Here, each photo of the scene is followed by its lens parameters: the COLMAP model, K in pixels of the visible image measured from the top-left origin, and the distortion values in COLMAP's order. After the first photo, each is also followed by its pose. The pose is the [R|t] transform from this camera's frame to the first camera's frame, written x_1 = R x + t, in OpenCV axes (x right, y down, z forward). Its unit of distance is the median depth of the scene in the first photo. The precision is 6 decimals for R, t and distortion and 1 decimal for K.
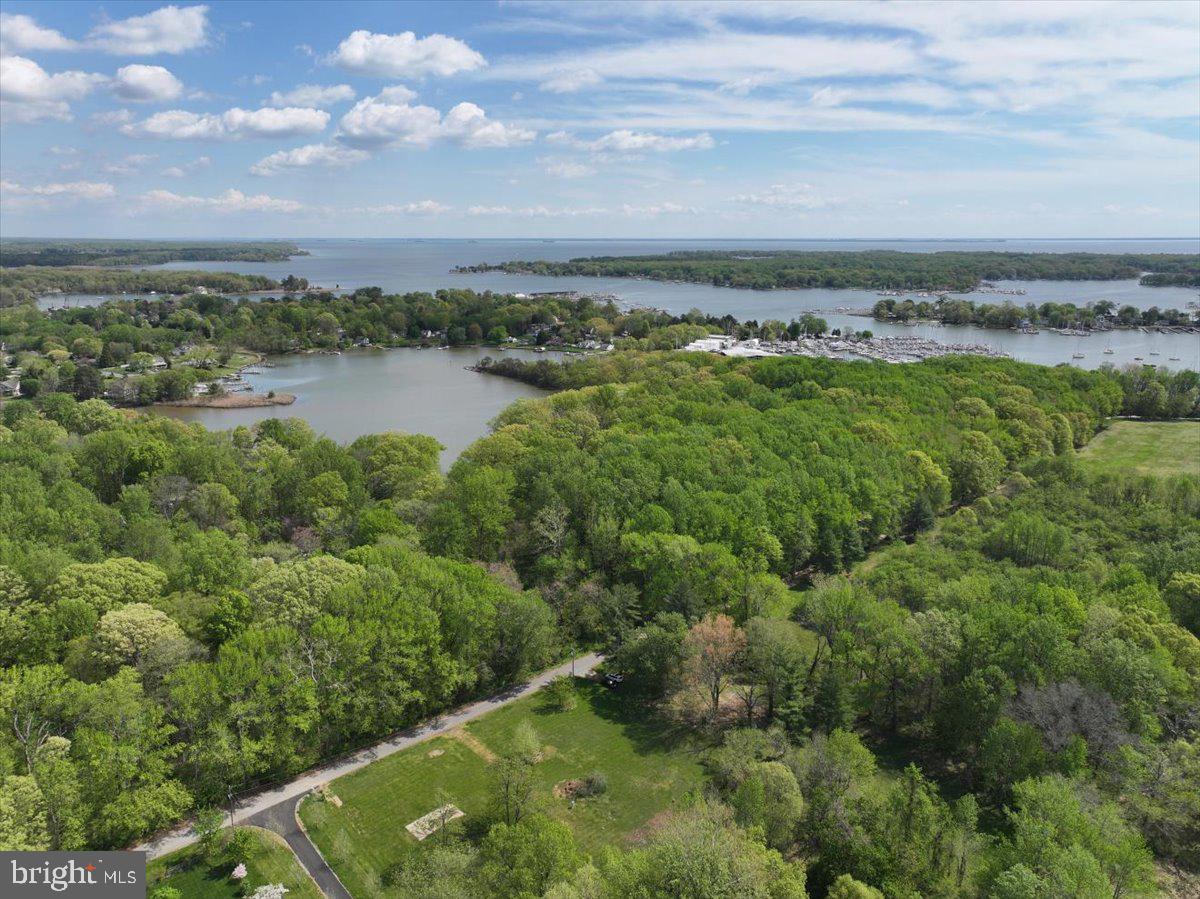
lens RADIAL K [[837.1, 0, 605.5], [0, 837.1, 447.3], [0, 0, 1]] dist [0.000307, 0.017478]
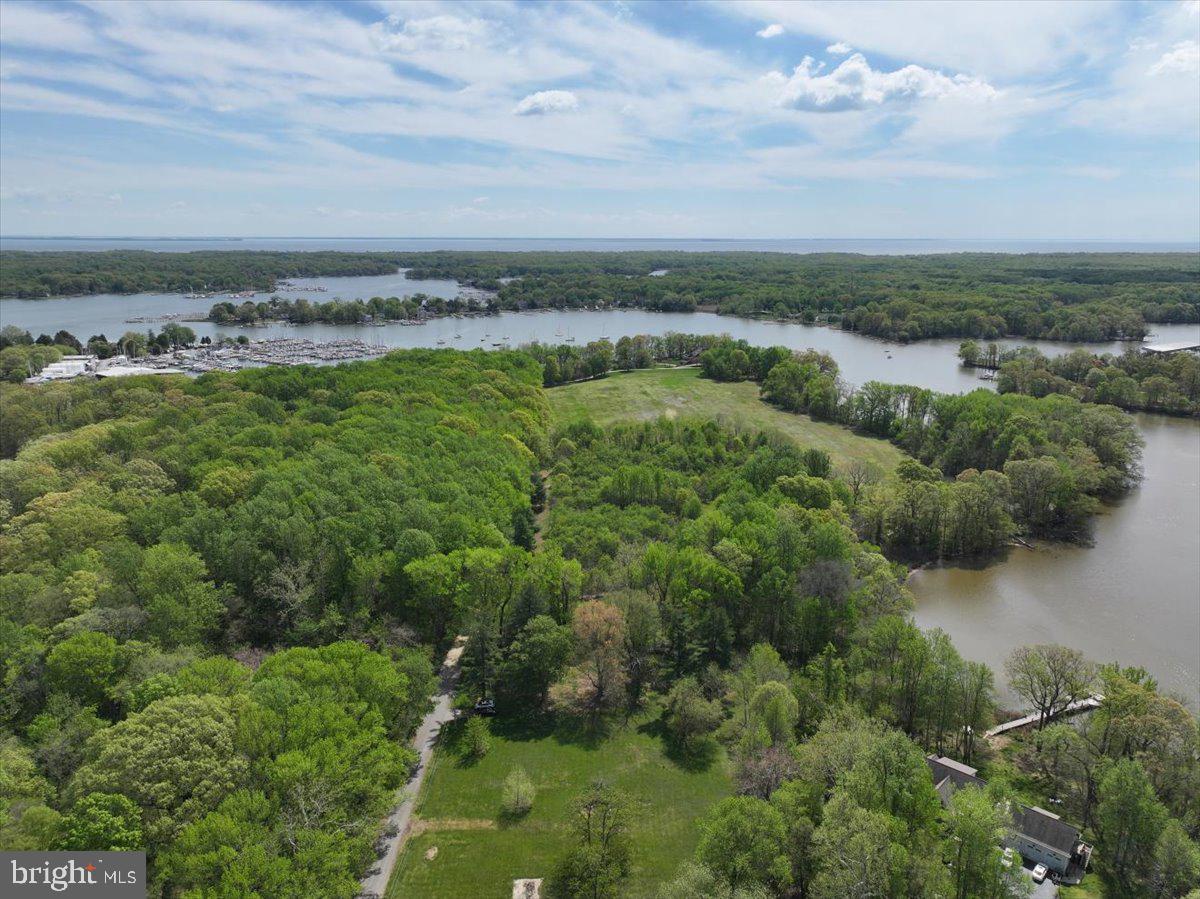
lens RADIAL K [[837.1, 0, 598.7], [0, 837.1, 453.7], [0, 0, 1]] dist [0.000307, 0.017478]
pose [[0.673301, -0.183702, 0.716184, -0.428688], [0.177282, 0.980497, 0.084832, -0.053641], [-0.717800, 0.069849, 0.692737, 0.174072]]
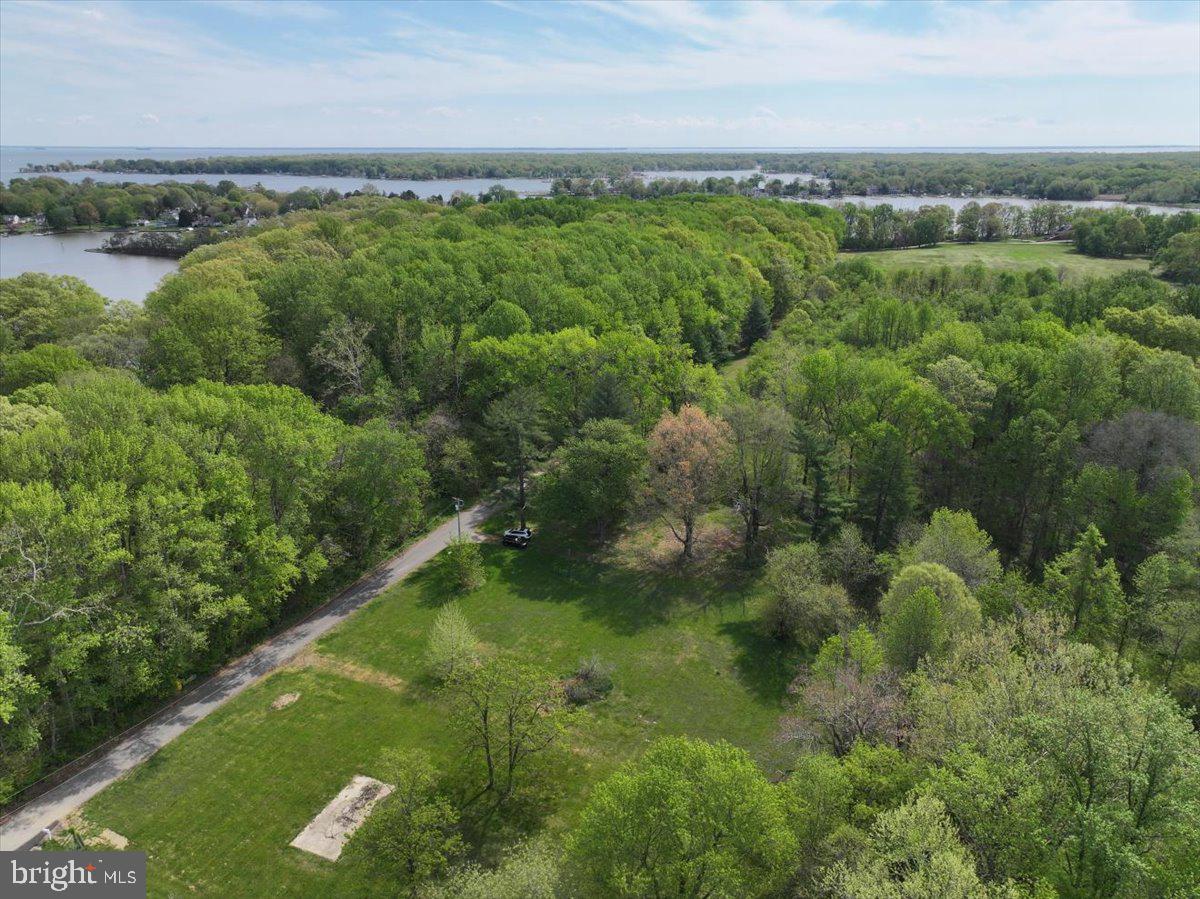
lens RADIAL K [[837.1, 0, 602.7], [0, 837.1, 443.8], [0, 0, 1]] dist [0.000307, 0.017478]
pose [[0.916982, -0.133605, 0.375890, -0.134505], [0.097487, 0.988731, 0.113612, 0.107269], [-0.386833, -0.067536, 0.919673, 0.291450]]
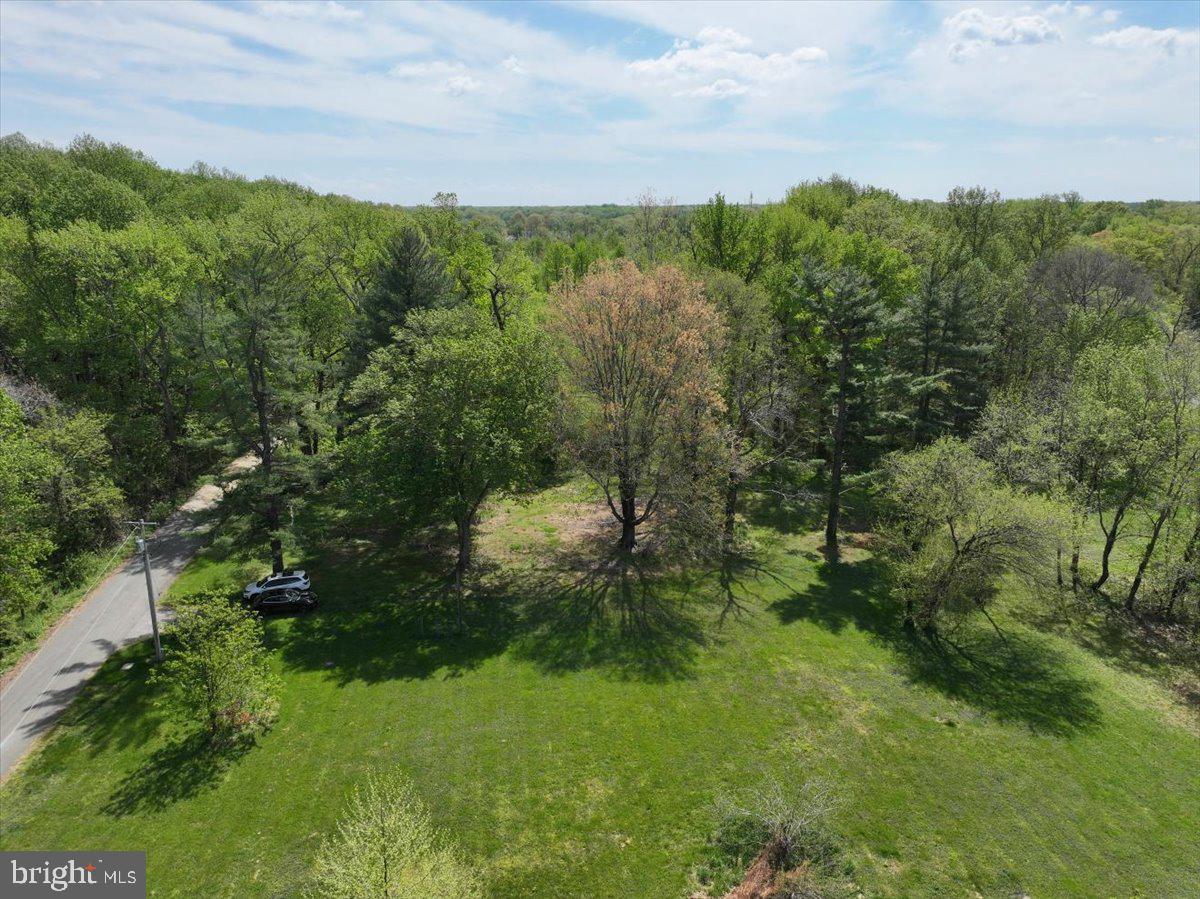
lens RADIAL K [[837.1, 0, 591.5], [0, 837.1, 440.6], [0, 0, 1]] dist [0.000307, 0.017478]
pose [[0.556397, -0.221687, 0.800798, -0.125545], [0.202235, 0.970901, 0.128263, 0.165894], [-0.805930, 0.090584, 0.585039, 0.578750]]
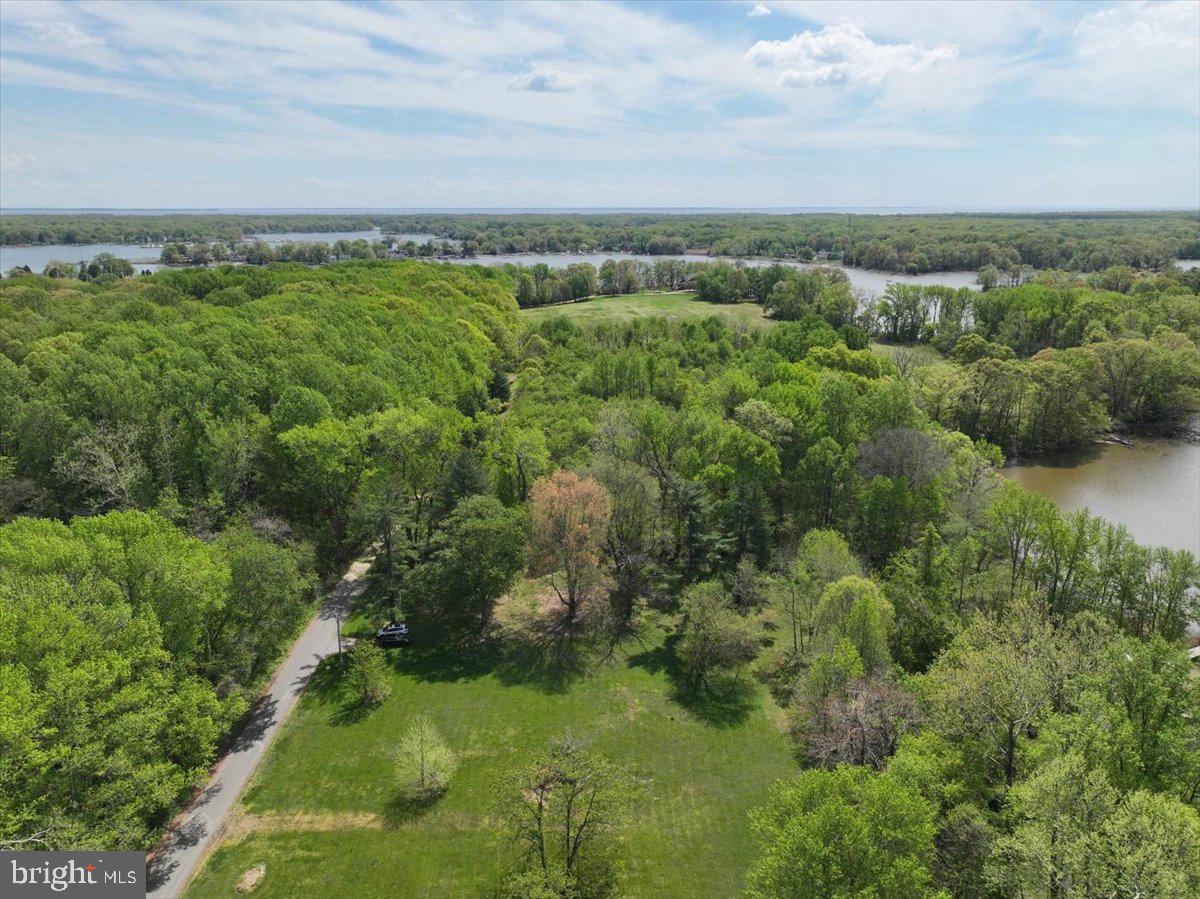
lens RADIAL K [[837.1, 0, 599.1], [0, 837.1, 453.1], [0, 0, 1]] dist [0.000307, 0.017478]
pose [[0.659955, -0.212706, 0.720567, -0.246893], [0.184523, 0.975599, 0.118988, 0.079215], [-0.728293, 0.054434, 0.683100, 0.361973]]
